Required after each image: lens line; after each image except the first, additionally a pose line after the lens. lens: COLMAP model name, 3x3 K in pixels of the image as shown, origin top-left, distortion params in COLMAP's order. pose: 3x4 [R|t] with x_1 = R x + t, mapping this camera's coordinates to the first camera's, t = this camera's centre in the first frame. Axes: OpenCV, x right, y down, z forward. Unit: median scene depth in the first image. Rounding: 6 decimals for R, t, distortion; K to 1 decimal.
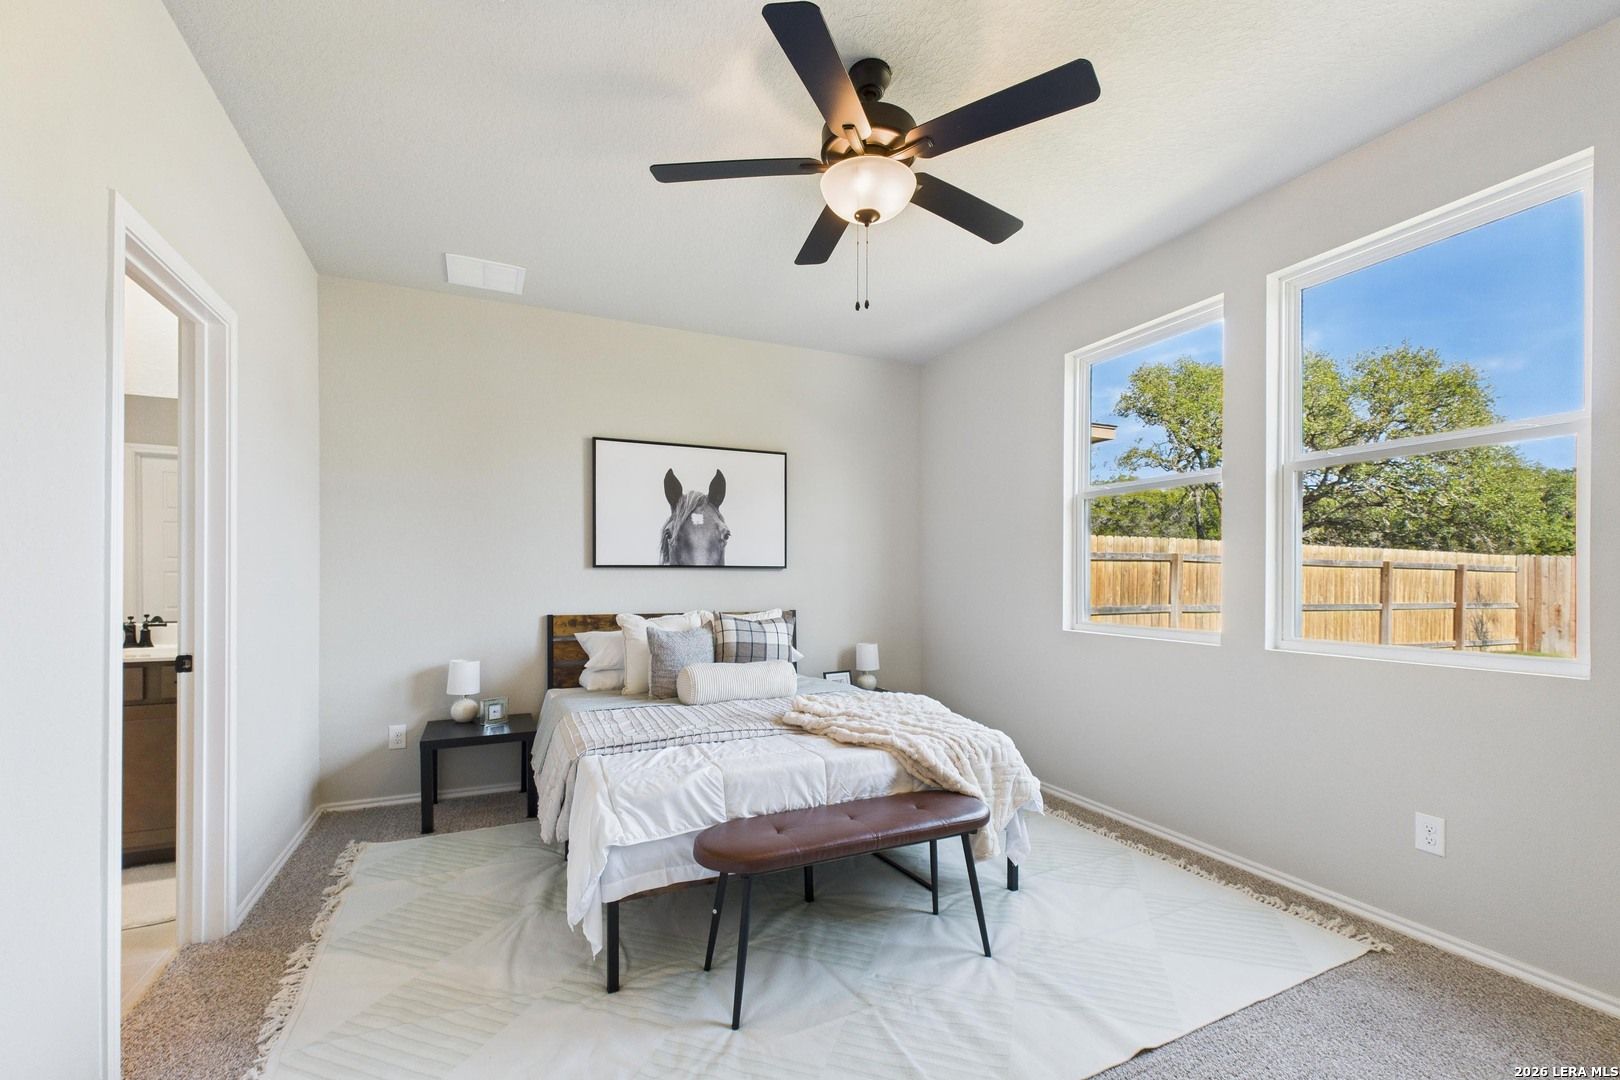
lens RADIAL K [[655.5, 0, 792.1], [0, 655.5, 577.2], [0, 0, 1]] dist [-0.000685, -0.000073]
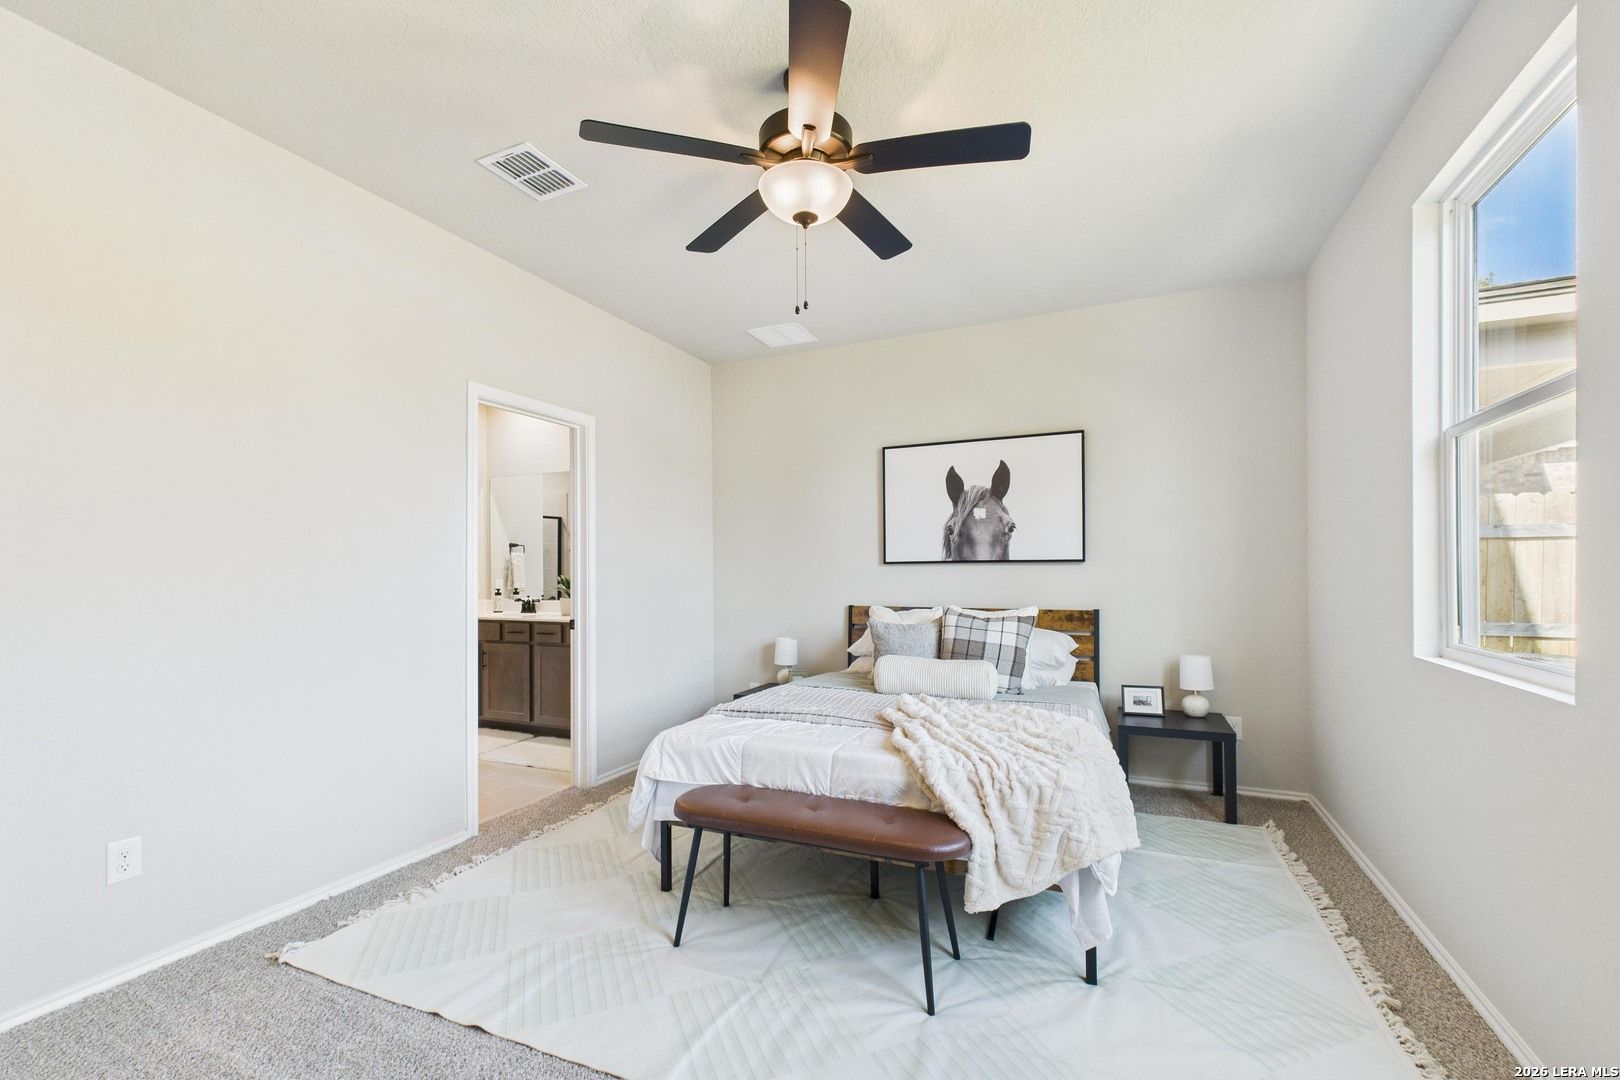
lens RADIAL K [[655.5, 0, 824.9], [0, 655.5, 570.5], [0, 0, 1]] dist [-0.000685, -0.000073]
pose [[0.683497, -0.008222, -0.729907, 0.484078], [0.007291, 0.999964, -0.004436, -0.000151], [0.729917, -0.002290, 0.683532, 0.180945]]
